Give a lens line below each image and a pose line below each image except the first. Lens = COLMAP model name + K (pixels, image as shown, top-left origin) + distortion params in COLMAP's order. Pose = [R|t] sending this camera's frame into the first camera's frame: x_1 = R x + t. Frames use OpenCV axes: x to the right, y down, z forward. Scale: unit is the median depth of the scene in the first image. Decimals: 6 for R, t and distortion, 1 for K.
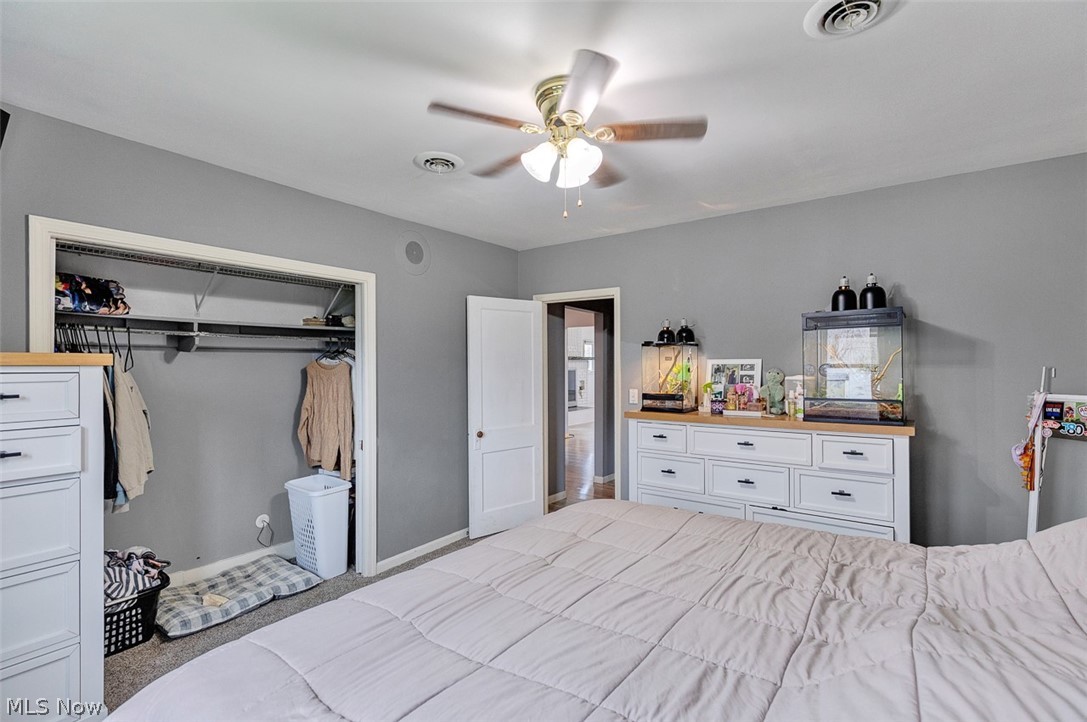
lens RADIAL K [[499.7, 0, 544.7], [0, 499.7, 362.5], [0, 0, 1]] dist [-0.000096, -0.001633]
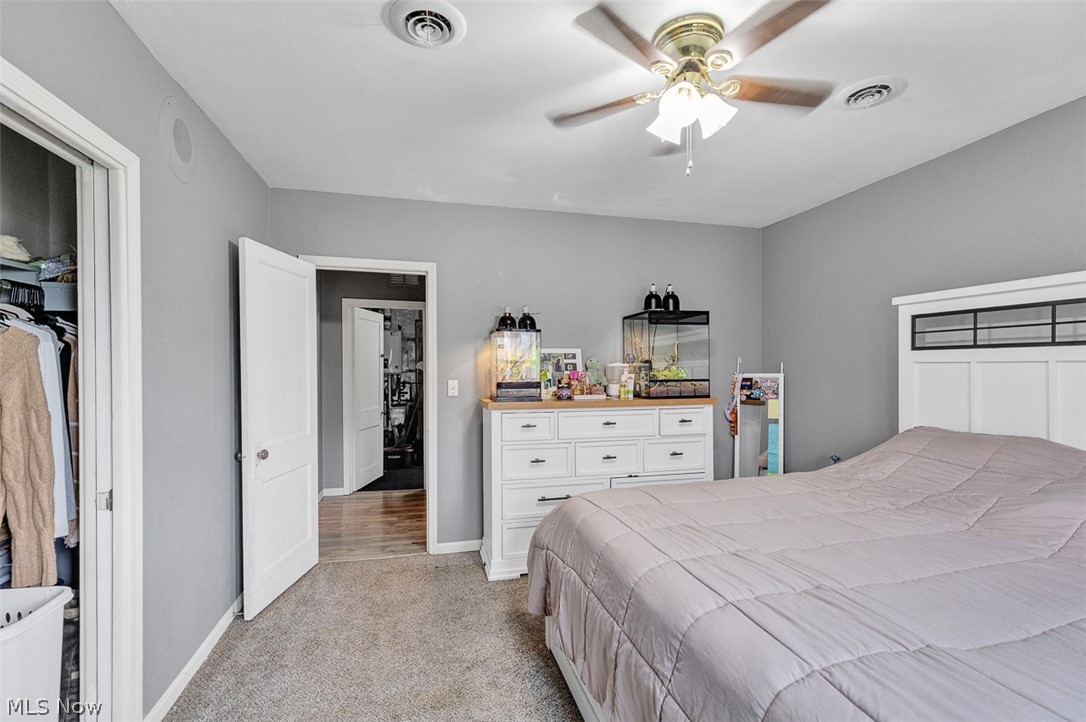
lens RADIAL K [[499.2, 0, 550.9], [0, 499.2, 363.6], [0, 0, 1]] dist [-0.000096, -0.001633]
pose [[0.620563, 0.006834, 0.784127, -0.501250], [-0.006566, 0.999972, -0.003519, 0.031785], [-0.784129, -0.002965, 0.620591, 0.379235]]
